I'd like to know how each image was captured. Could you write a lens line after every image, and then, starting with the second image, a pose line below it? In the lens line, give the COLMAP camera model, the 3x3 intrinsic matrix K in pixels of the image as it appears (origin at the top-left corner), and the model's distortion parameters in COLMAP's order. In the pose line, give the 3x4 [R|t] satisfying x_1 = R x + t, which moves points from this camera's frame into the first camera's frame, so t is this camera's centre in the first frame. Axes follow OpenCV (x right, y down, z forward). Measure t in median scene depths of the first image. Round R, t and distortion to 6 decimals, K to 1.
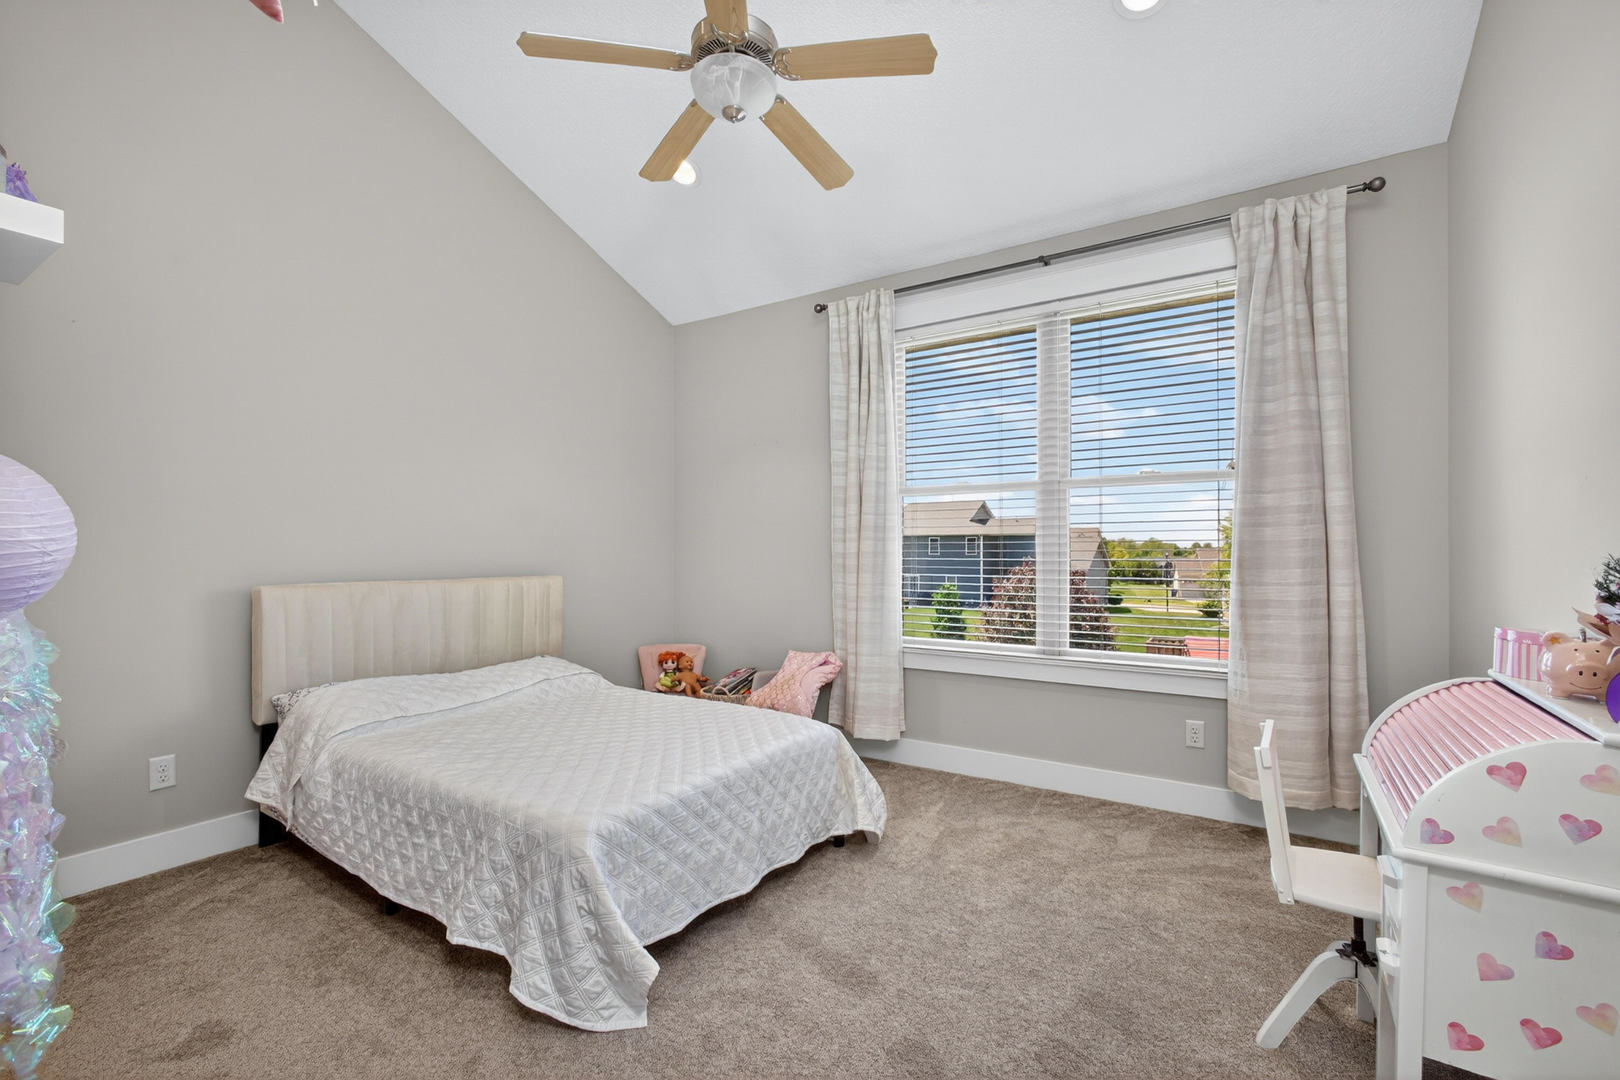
lens RADIAL K [[695.8, 0, 828.1], [0, 695.8, 559.8], [0, 0, 1]] dist [-0.002447, -0.000163]
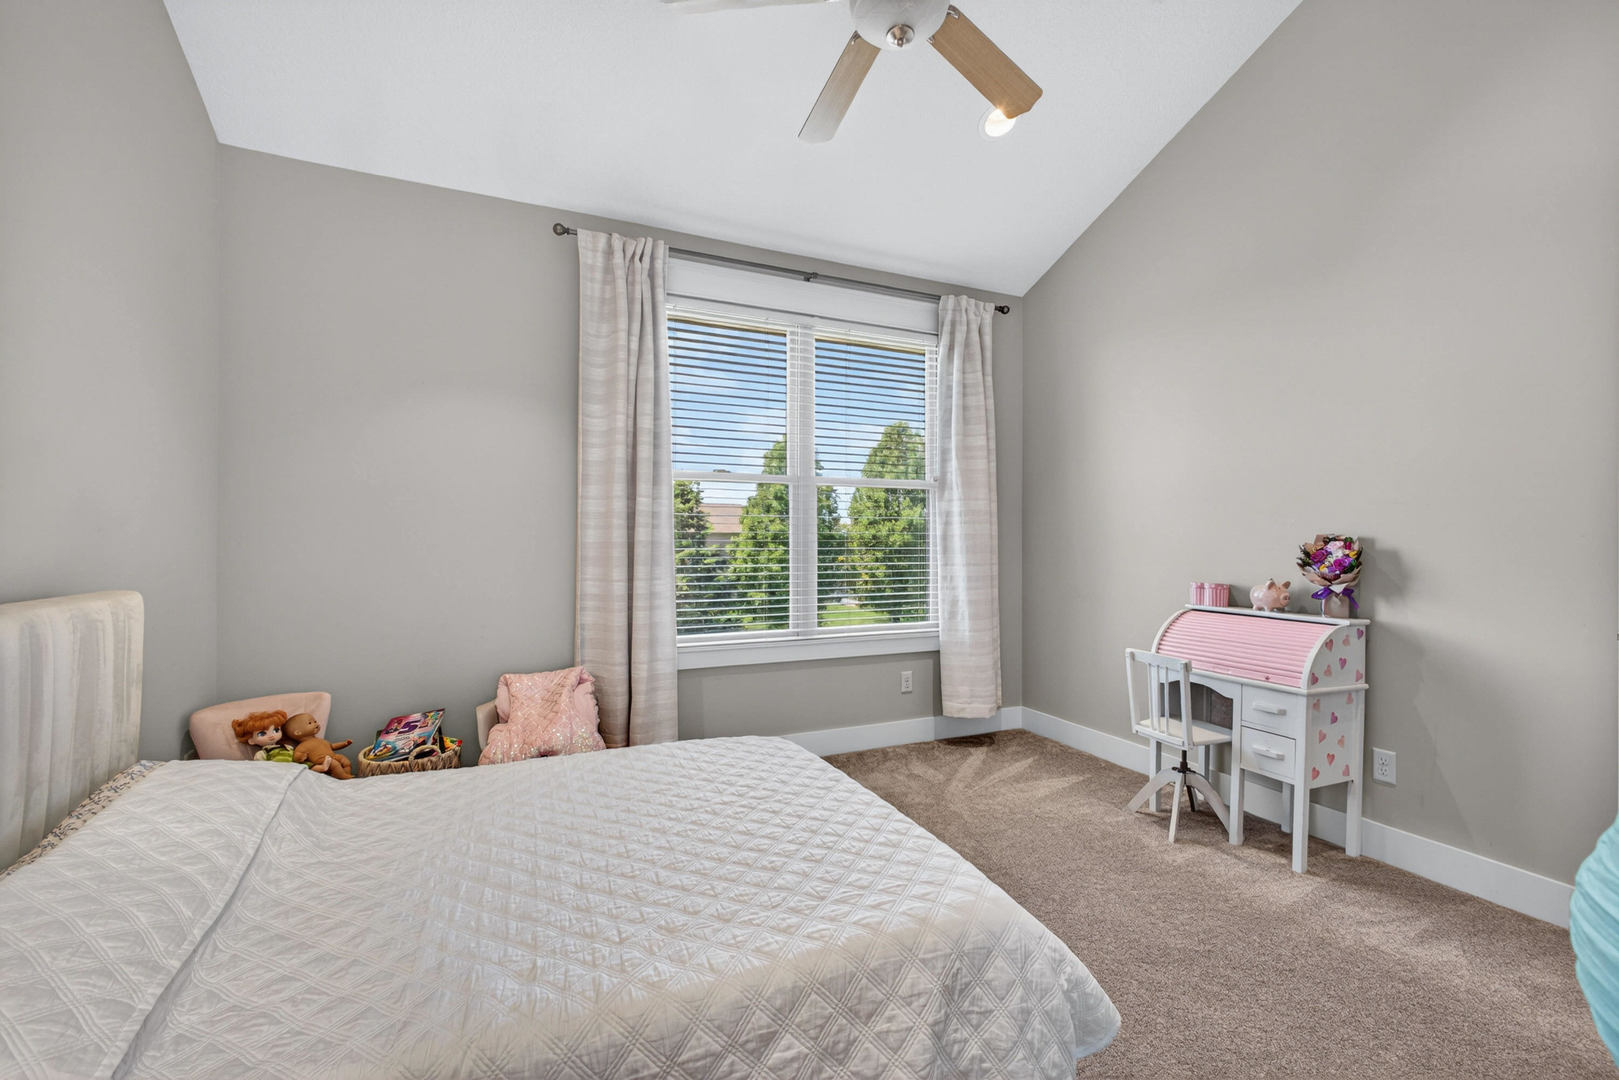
lens RADIAL K [[693.8, 0, 813.6], [0, 693.8, 536.8], [0, 0, 1]] dist [-0.017413, 0.008104]
pose [[0.544795, 0.001332, 0.838568, -0.576877], [0.005627, 0.999970, -0.005244, -0.012460], [-0.838550, 0.007576, 0.544772, 0.384071]]
